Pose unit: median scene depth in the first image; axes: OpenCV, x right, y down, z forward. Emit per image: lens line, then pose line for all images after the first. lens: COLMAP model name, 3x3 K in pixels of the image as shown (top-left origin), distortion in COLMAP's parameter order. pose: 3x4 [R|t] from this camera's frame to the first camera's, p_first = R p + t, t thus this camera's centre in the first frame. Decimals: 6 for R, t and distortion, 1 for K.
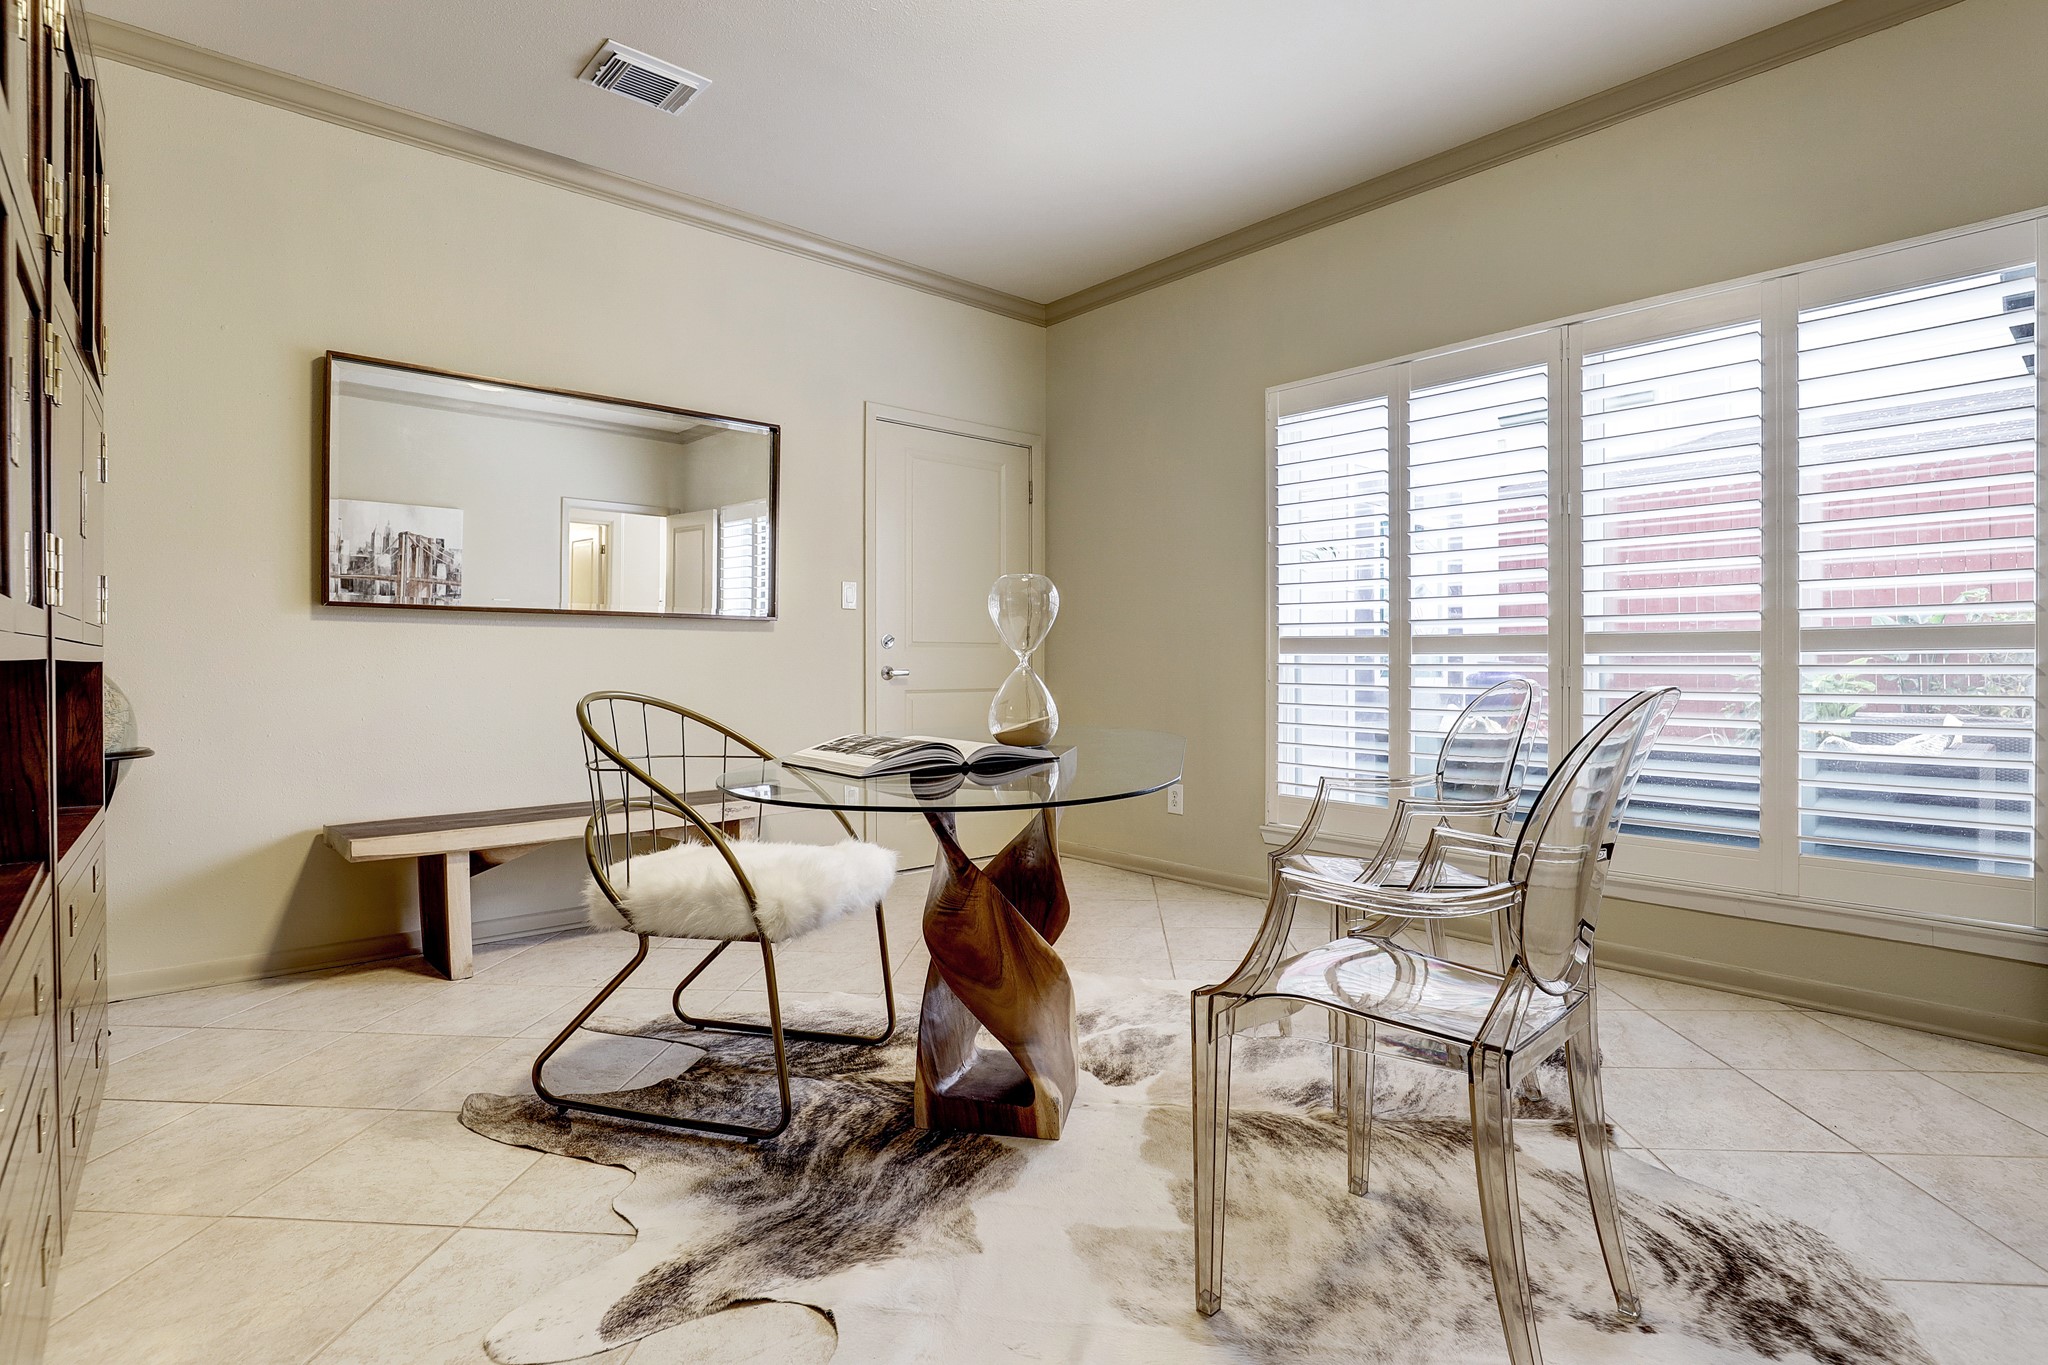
lens RADIAL K [[1007.0, 0, 1078.9], [0, 1007.0, 669.0], [0, 0, 1]] dist [-0.047790, 0.014658]
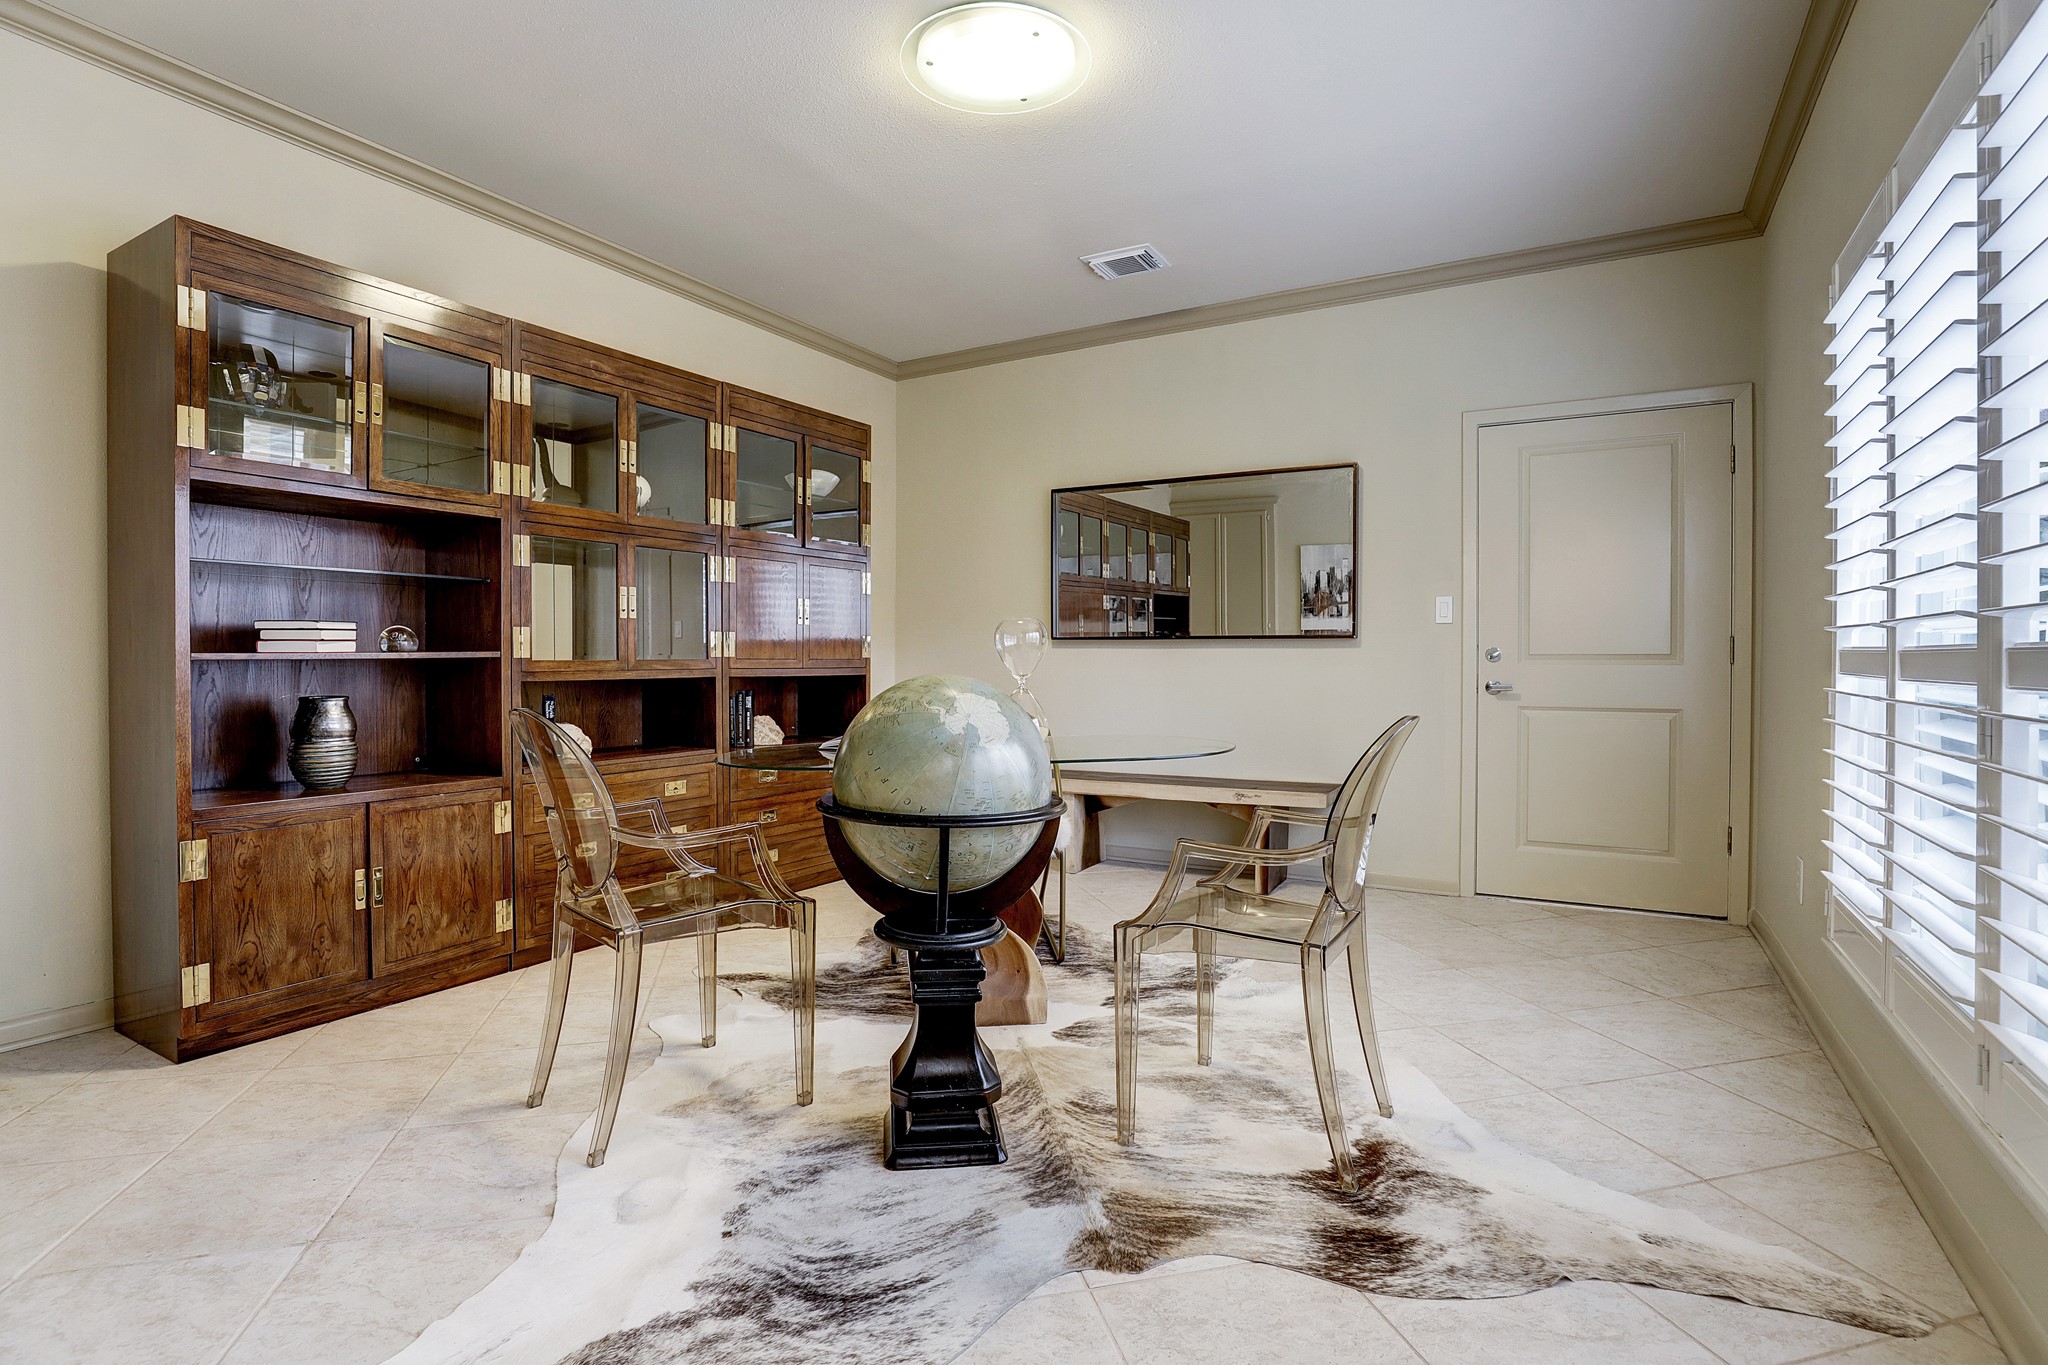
lens RADIAL K [[1007.0, 0, 1078.9], [0, 1007.0, 669.0], [0, 0, 1]] dist [-0.047790, 0.014658]
pose [[0.324632, 0.011973, -0.945765, 1.558075], [-0.006256, 0.999925, 0.010511, -0.057263], [0.945820, 0.002504, 0.324683, 0.820069]]
